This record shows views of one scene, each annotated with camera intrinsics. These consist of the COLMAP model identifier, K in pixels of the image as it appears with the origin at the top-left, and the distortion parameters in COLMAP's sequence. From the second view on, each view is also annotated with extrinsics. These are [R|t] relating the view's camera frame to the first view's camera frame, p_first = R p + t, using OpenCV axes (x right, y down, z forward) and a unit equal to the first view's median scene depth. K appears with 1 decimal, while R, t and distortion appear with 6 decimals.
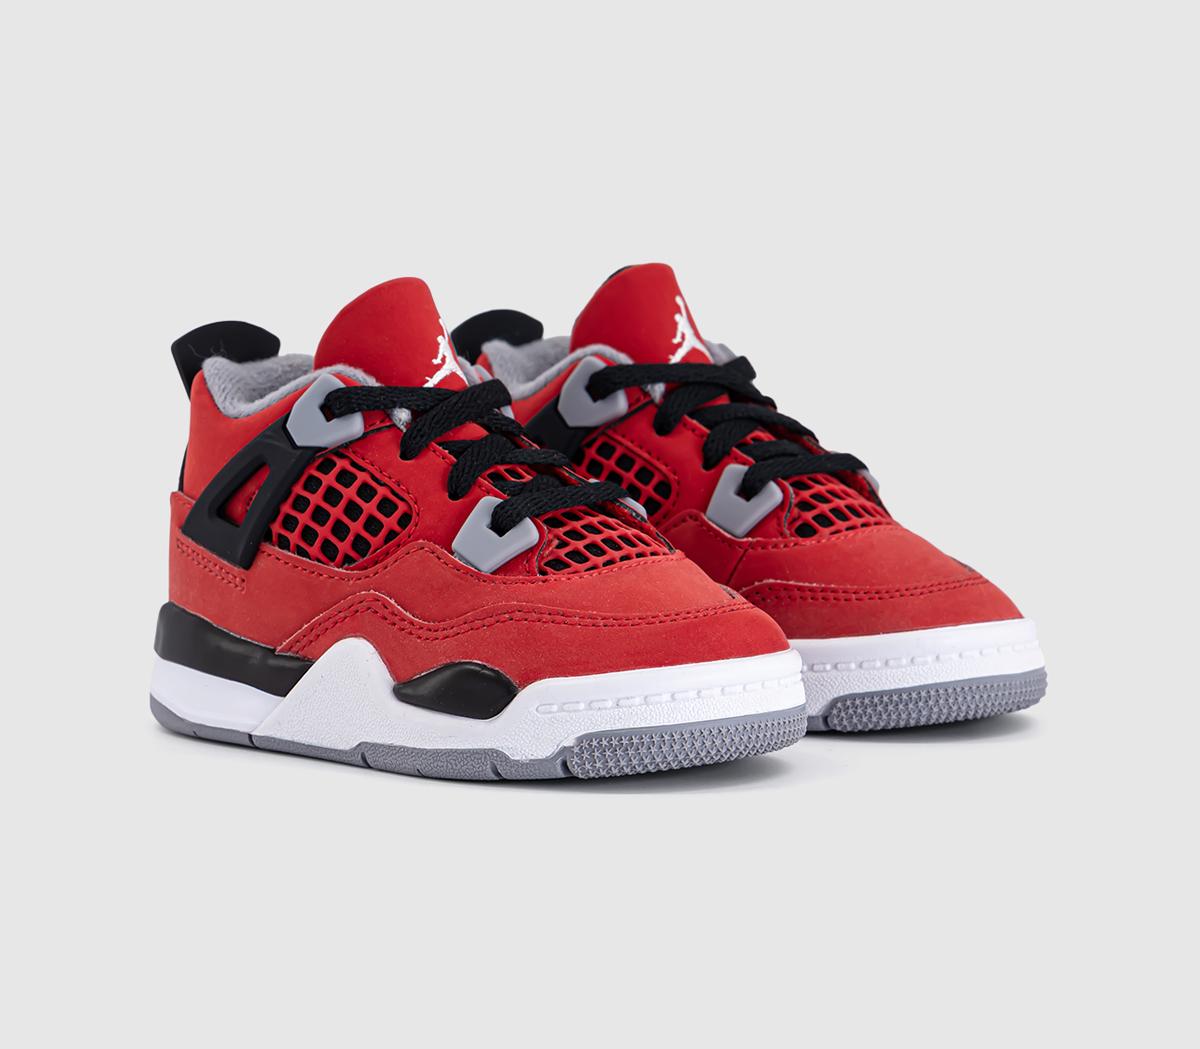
lens RADIAL K [[3171.1, 0, 600.1], [0, 3171.1, 521.1], [0, 0, 1]] dist [-0.090751, 0.000000]
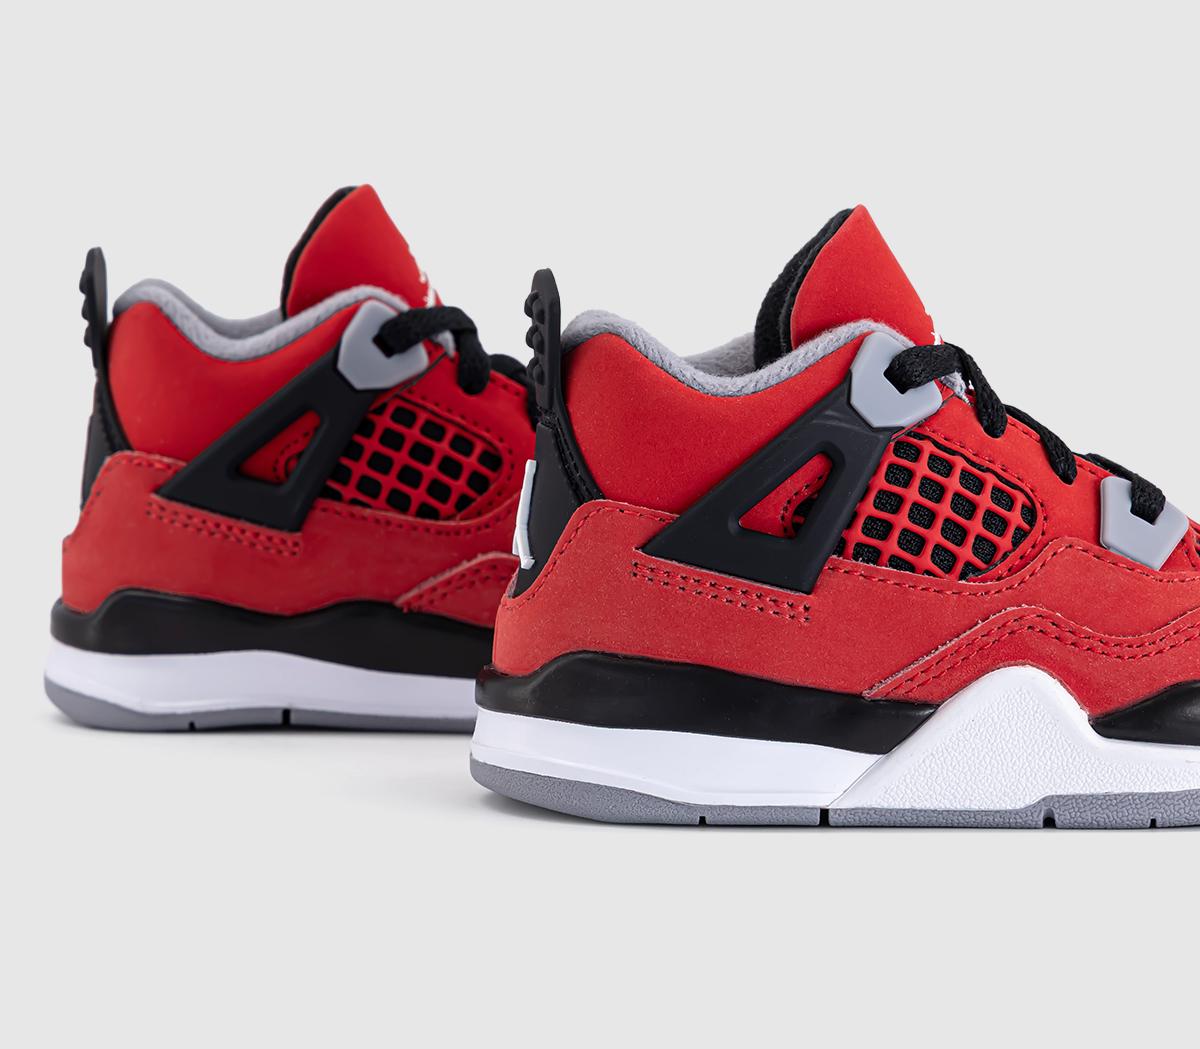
lens RADIAL K [[3263.1, 0, 604.4], [0, 3263.1, 525.7], [0, 0, 1]] dist [-0.144901, 0.000000]
pose [[0.733729, -0.070050, 0.675822, -0.683299], [0.051758, 0.997543, 0.047204, -0.040798], [-0.677468, 0.000344, 0.735552, 0.466469]]
